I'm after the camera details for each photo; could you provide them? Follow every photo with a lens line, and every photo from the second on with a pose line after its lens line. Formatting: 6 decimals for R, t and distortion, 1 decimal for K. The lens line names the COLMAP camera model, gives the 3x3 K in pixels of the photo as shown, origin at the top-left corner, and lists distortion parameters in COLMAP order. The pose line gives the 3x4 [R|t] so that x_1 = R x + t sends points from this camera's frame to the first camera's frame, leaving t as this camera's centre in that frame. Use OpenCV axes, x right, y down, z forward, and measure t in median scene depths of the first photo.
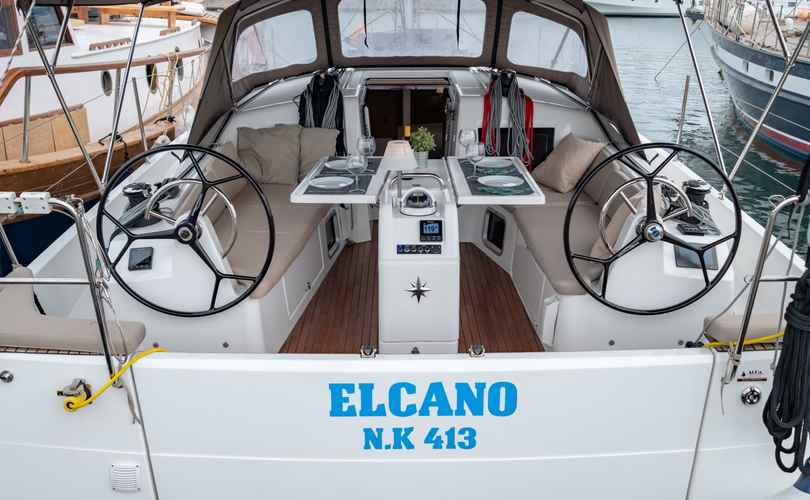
lens RADIAL K [[706.7, 0, 405.0], [0, 706.7, 250.0], [0, 0, 1]] dist [-0.003410, -0.000958]
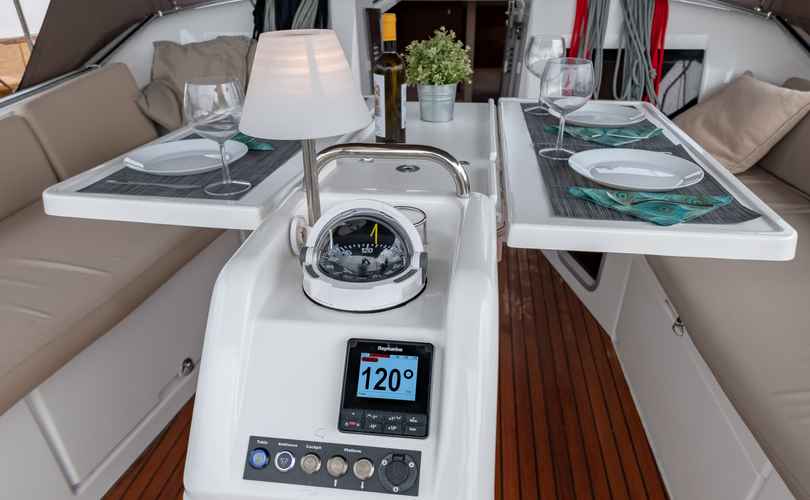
lens RADIAL K [[569.8, 0, 404.2], [0, 569.8, 231.5], [0, 0, 1]] dist [-0.023396, -0.000356]
pose [[0.990782, 0.054031, -0.124227, 0.058169], [-0.041728, 0.994153, 0.099588, -0.091847], [0.128881, -0.093487, 0.987244, 0.713992]]
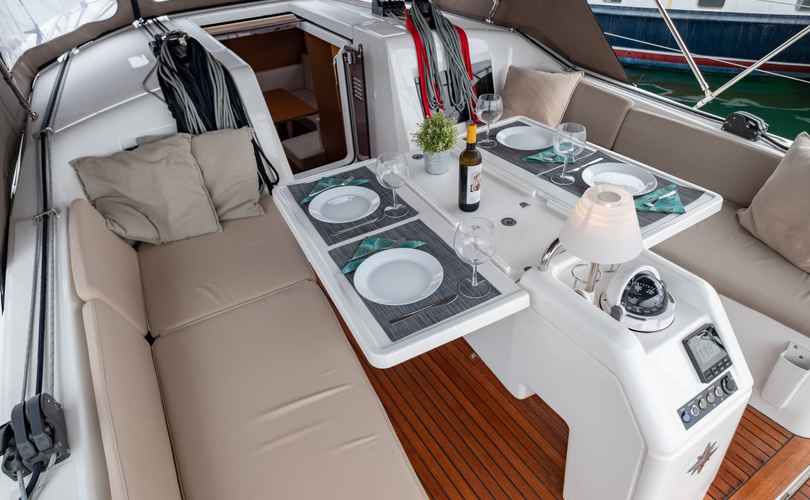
lens RADIAL K [[457.3, 0, 405.0], [0, 457.3, 250.0], [0, 0, 1]] dist [-0.040787, -0.000384]
pose [[0.863220, -0.332054, 0.380252, -0.219518], [0.215653, 0.923594, 0.316967, -0.217063], [-0.456449, -0.191610, 0.868873, 0.737704]]
